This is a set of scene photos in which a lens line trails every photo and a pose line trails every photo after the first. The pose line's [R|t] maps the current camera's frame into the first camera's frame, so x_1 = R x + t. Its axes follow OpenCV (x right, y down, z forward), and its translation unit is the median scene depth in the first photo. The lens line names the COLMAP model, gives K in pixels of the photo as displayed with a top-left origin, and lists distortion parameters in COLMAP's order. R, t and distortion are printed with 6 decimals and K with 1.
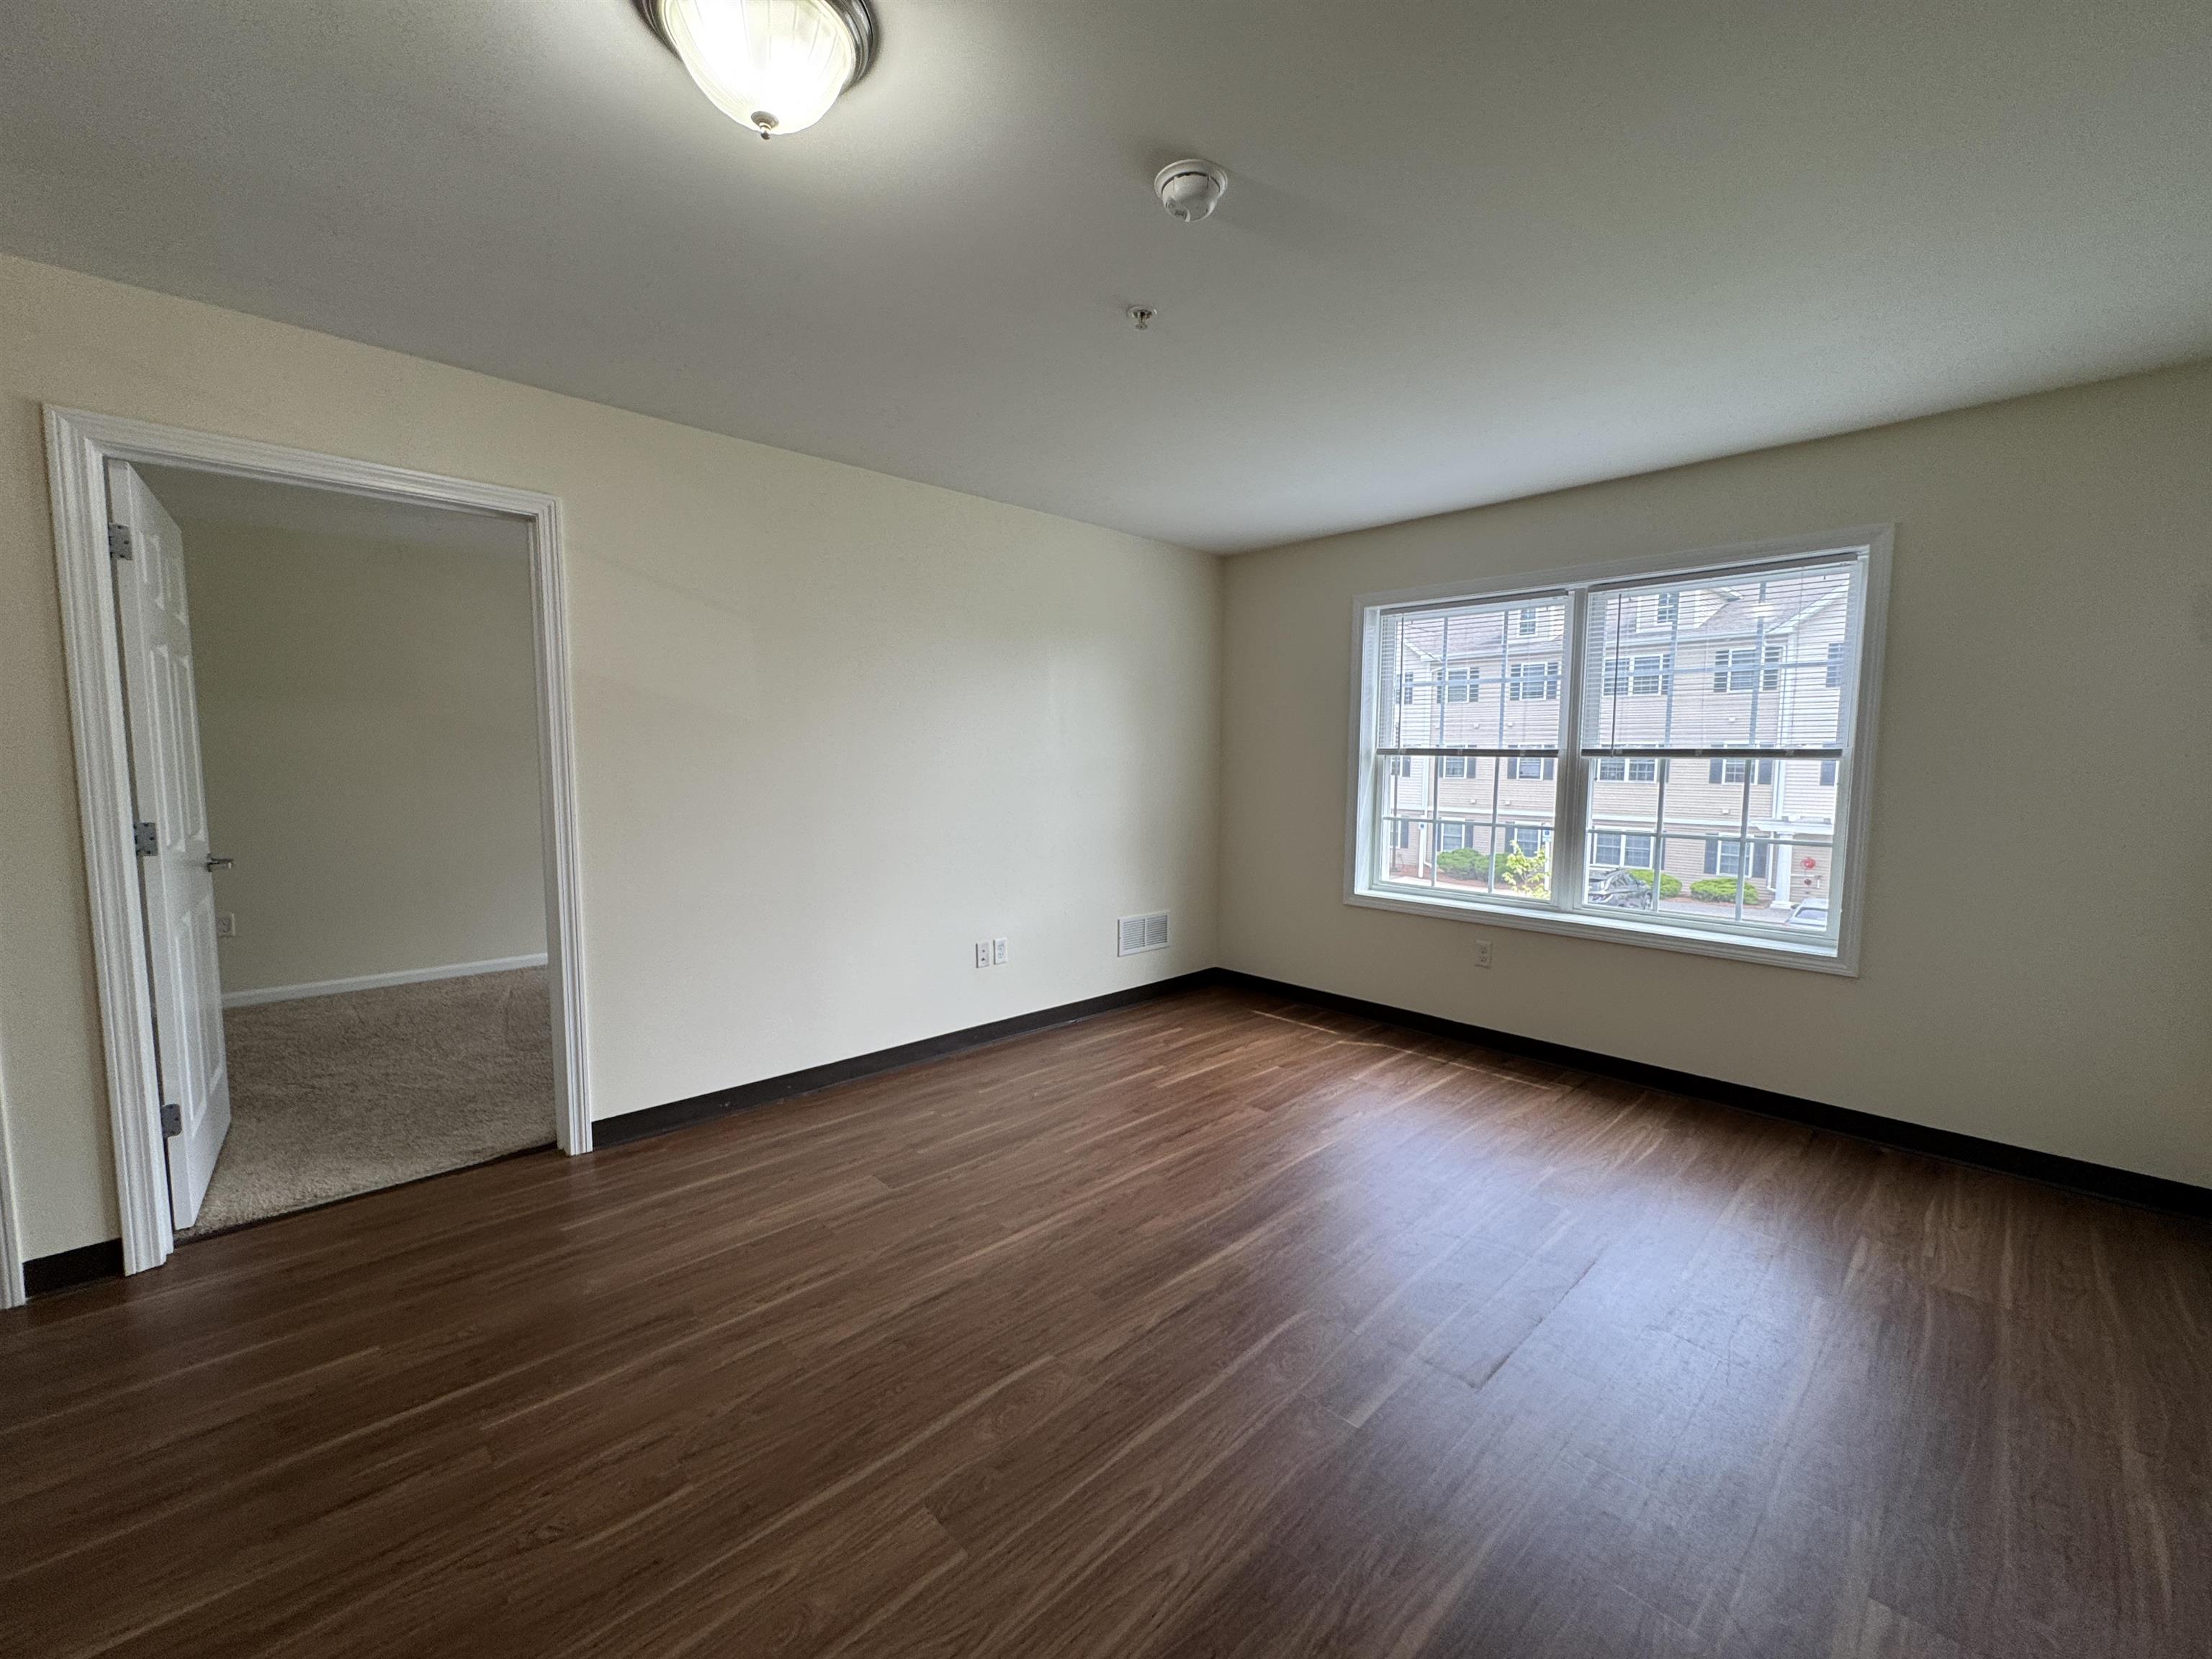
lens RADIAL K [[883.4, 0, 1103.9], [0, 883.4, 831.0], [0, 0, 1]] dist [-0.002819, 0.000145]
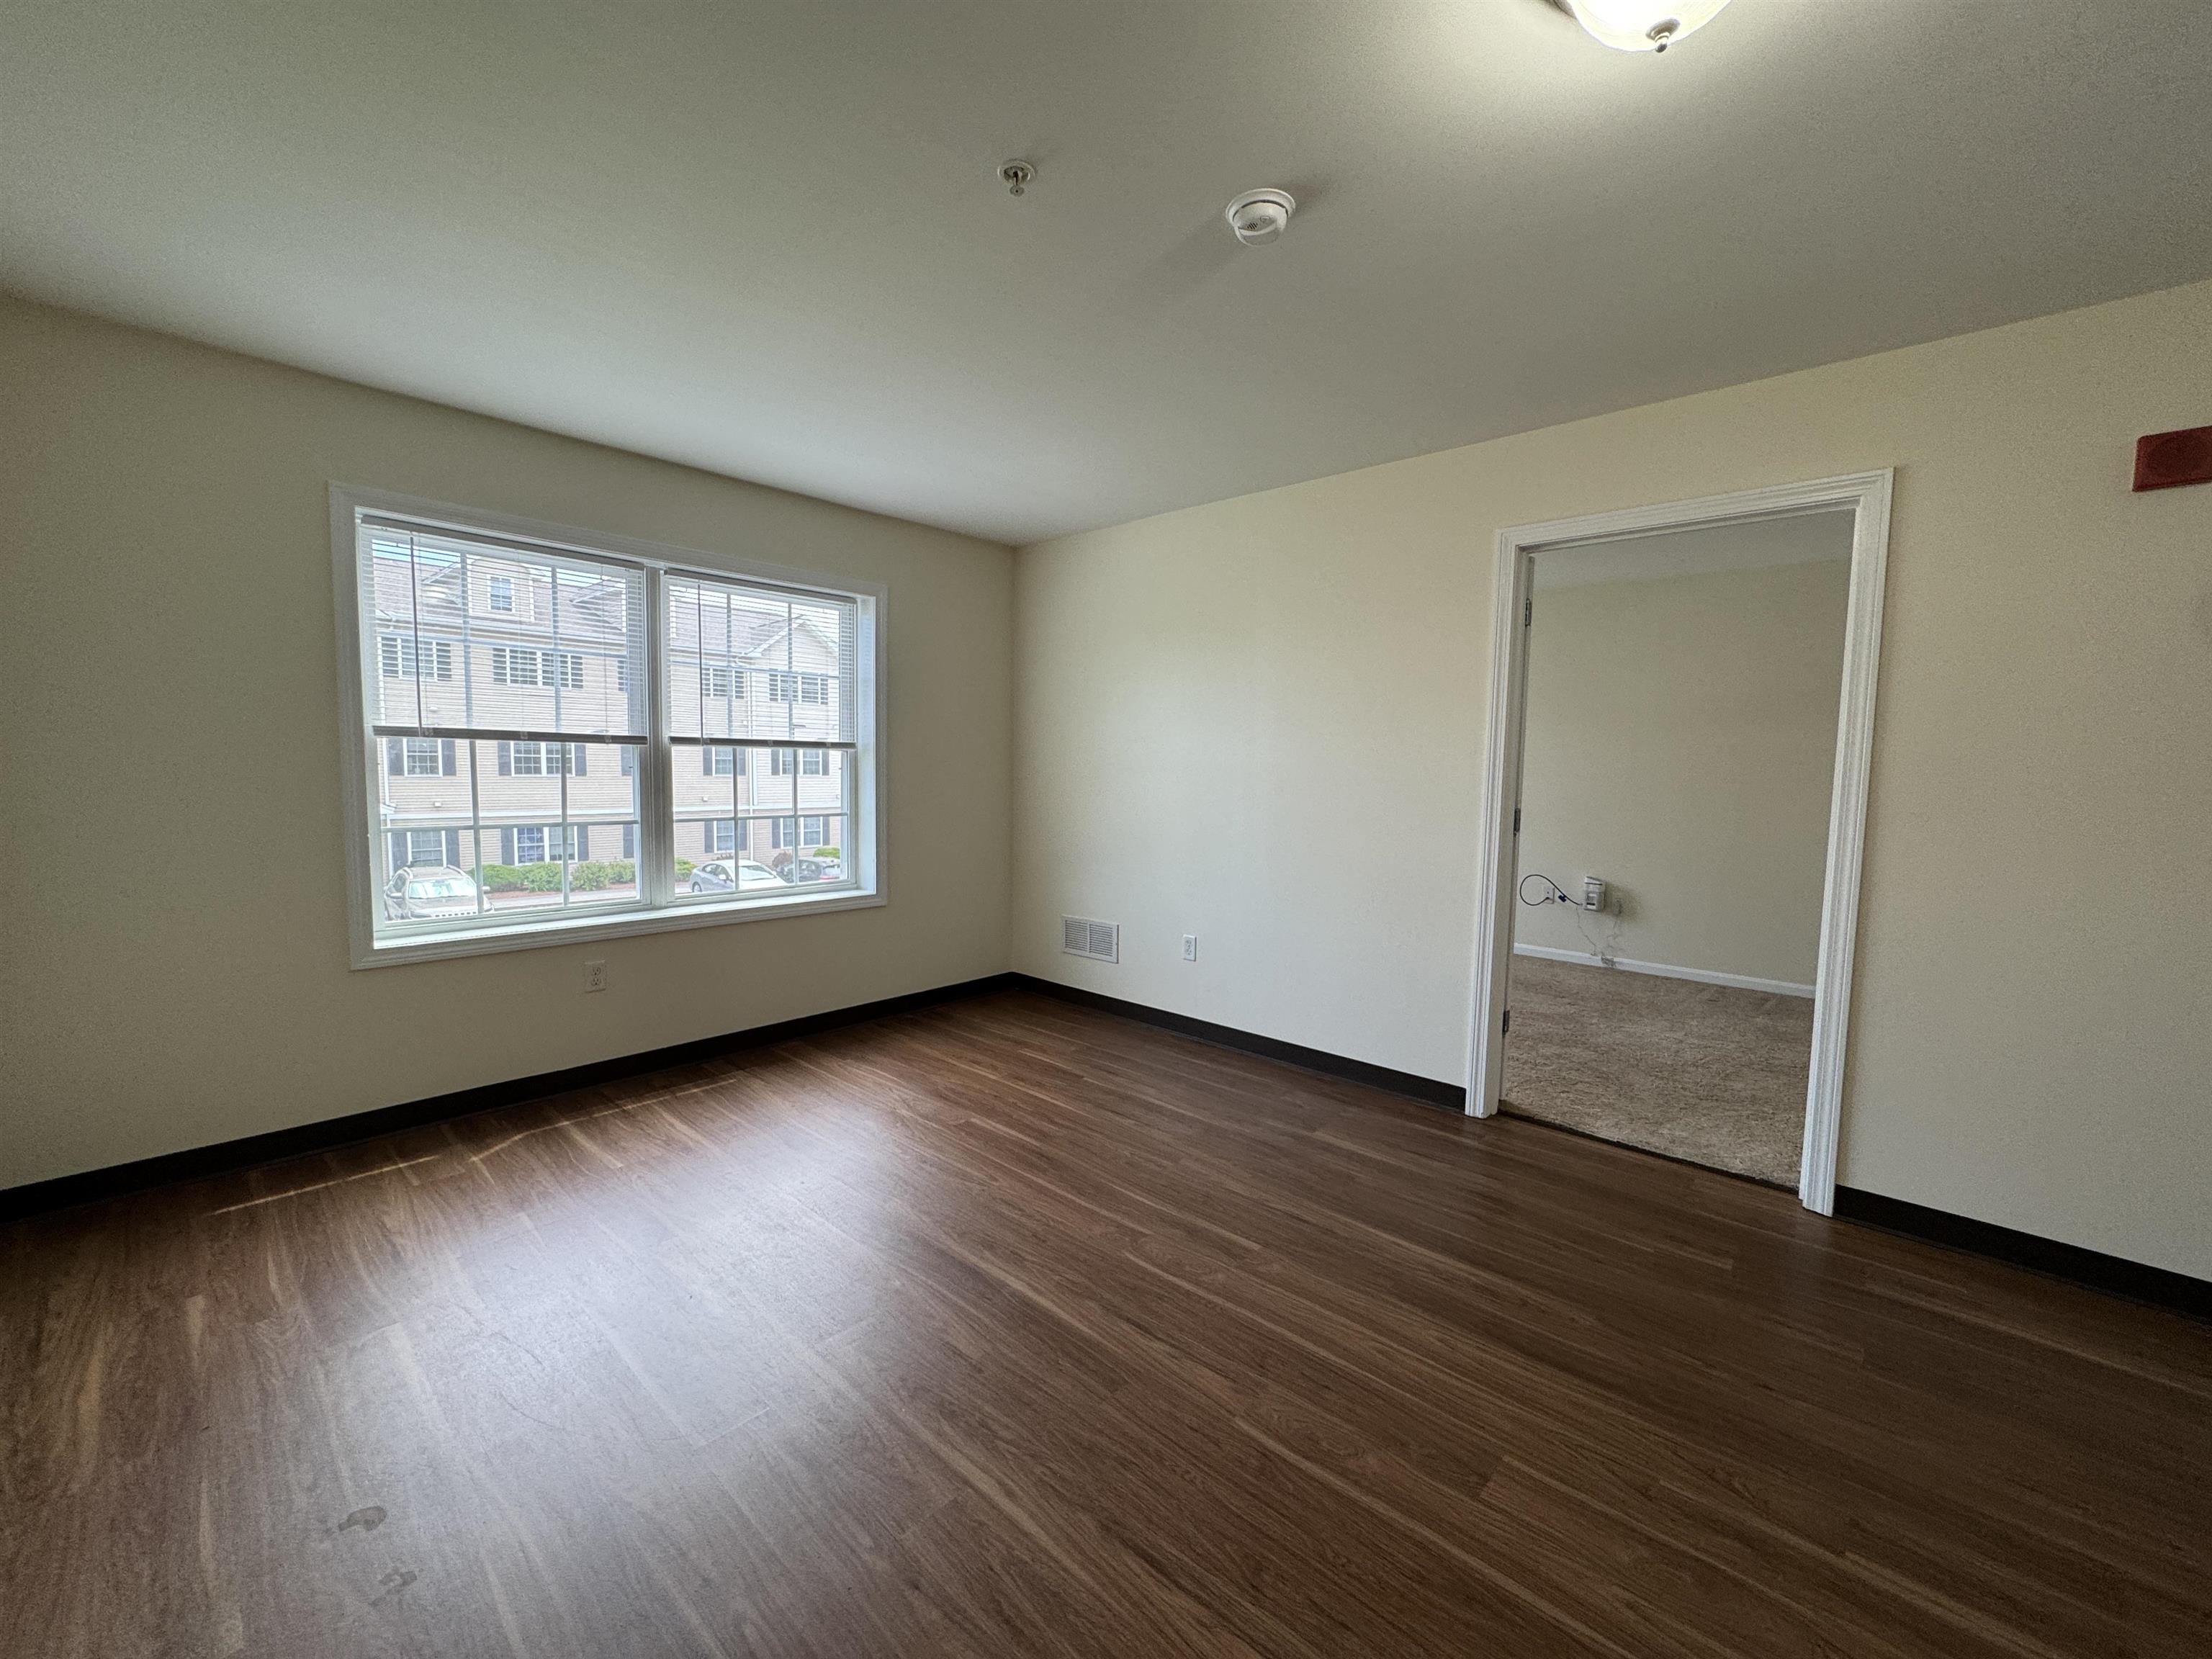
lens RADIAL K [[883.4, 0, 1103.9], [0, 883.4, 831.0], [0, 0, 1]] dist [-0.002819, 0.000145]
pose [[-0.065994, -0.084741, 0.994215, -0.466590], [0.068025, 0.993687, 0.089211, -0.044345], [-0.995499, 0.073519, -0.059813, 0.601835]]
